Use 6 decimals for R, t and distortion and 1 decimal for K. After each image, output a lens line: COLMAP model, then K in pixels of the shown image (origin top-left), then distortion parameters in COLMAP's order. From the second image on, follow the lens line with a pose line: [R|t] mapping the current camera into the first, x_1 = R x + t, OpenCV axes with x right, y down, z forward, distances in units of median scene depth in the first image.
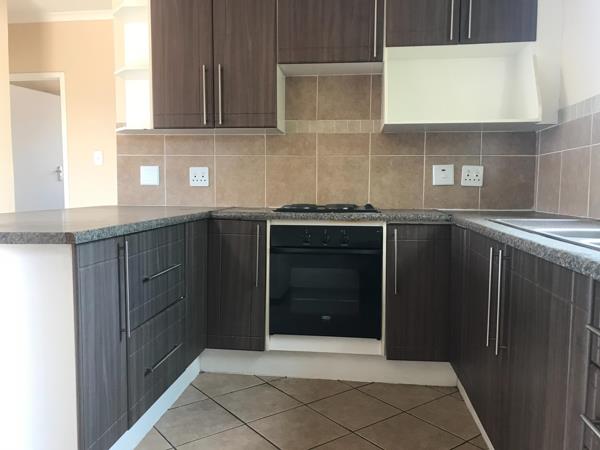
lens RADIAL K [[494.2, 0, 302.3], [0, 494.2, 223.0], [0, 0, 1]] dist [0.044420, -0.041717]
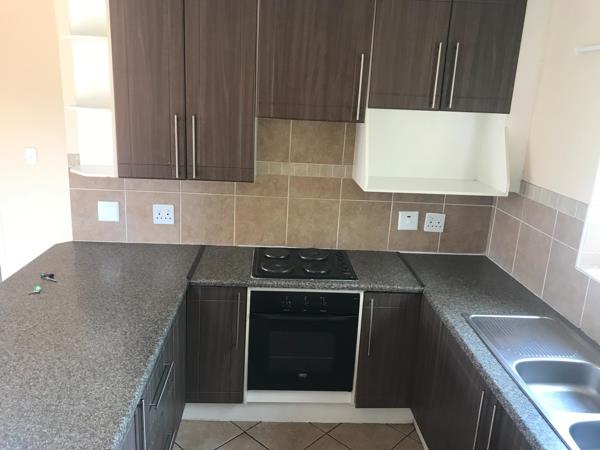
lens RADIAL K [[494.2, 0, 301.7], [0, 494.2, 223.9], [0, 0, 1]] dist [0.044420, -0.041717]
pose [[0.984774, 0.001006, 0.173837, -0.132014], [-0.034172, 0.981593, 0.187903, -0.309280], [-0.170448, -0.190982, 0.966682, 0.030475]]
